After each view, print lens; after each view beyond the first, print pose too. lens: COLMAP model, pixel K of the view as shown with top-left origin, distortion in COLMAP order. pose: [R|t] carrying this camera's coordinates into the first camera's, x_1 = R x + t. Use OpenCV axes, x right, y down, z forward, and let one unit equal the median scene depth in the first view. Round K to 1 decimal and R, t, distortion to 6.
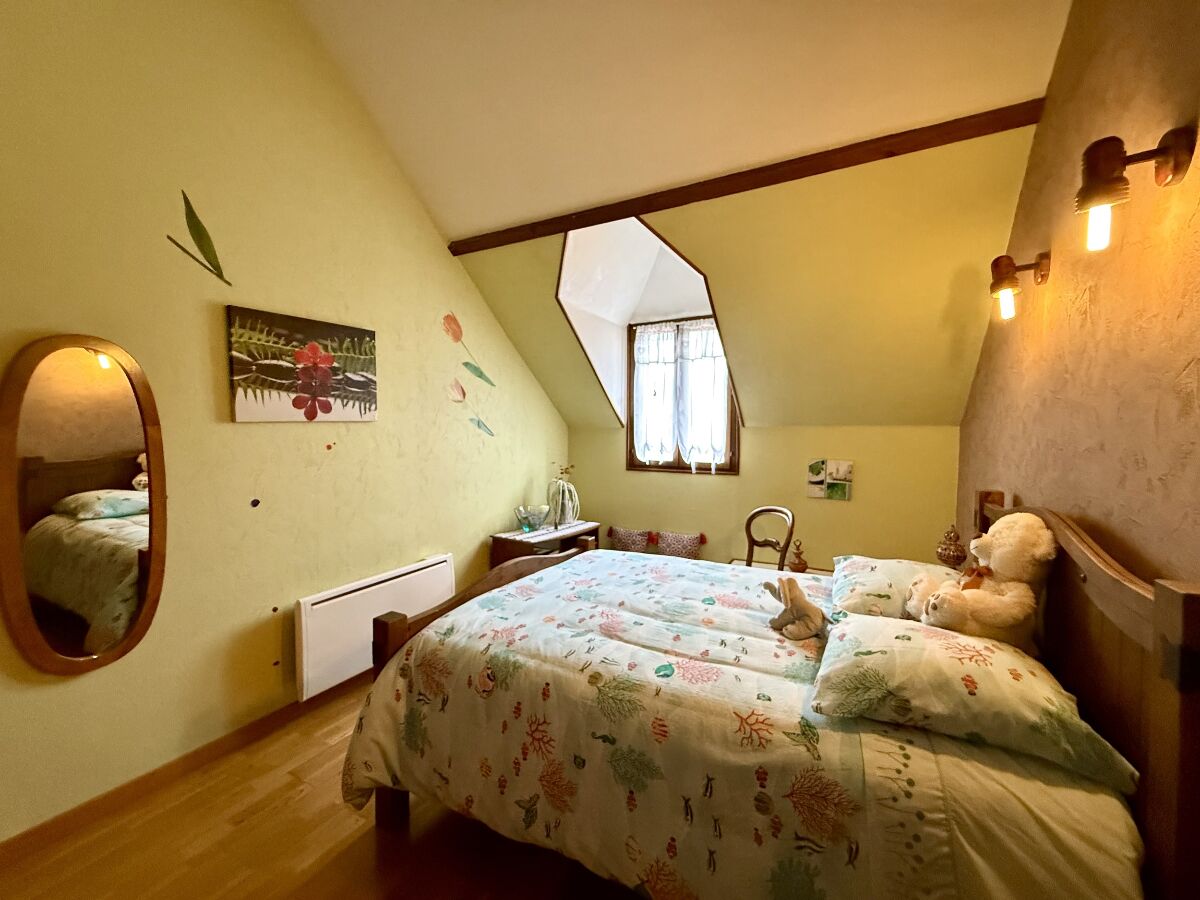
lens RADIAL K [[477.4, 0, 597.6], [0, 477.4, 450.8], [0, 0, 1]] dist [0.000048, -0.000386]
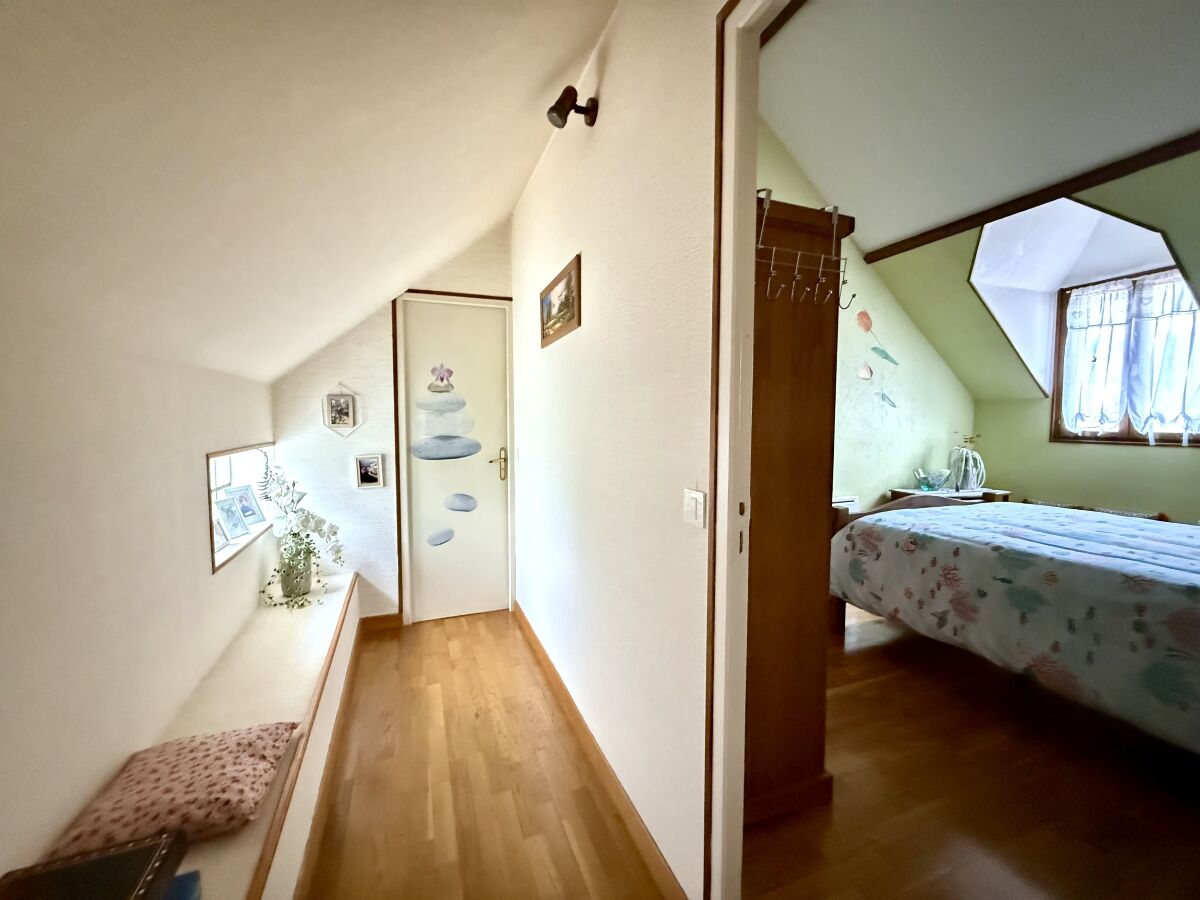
lens RADIAL K [[477.4, 0, 599.9], [0, 477.4, 449.8], [0, 0, 1]] dist [0.000048, -0.000386]
pose [[0.753580, 0.035187, -0.656413, 0.012152], [-0.021703, 0.999354, 0.028655, 0.062388], [0.656997, -0.007348, 0.753857, -0.415404]]
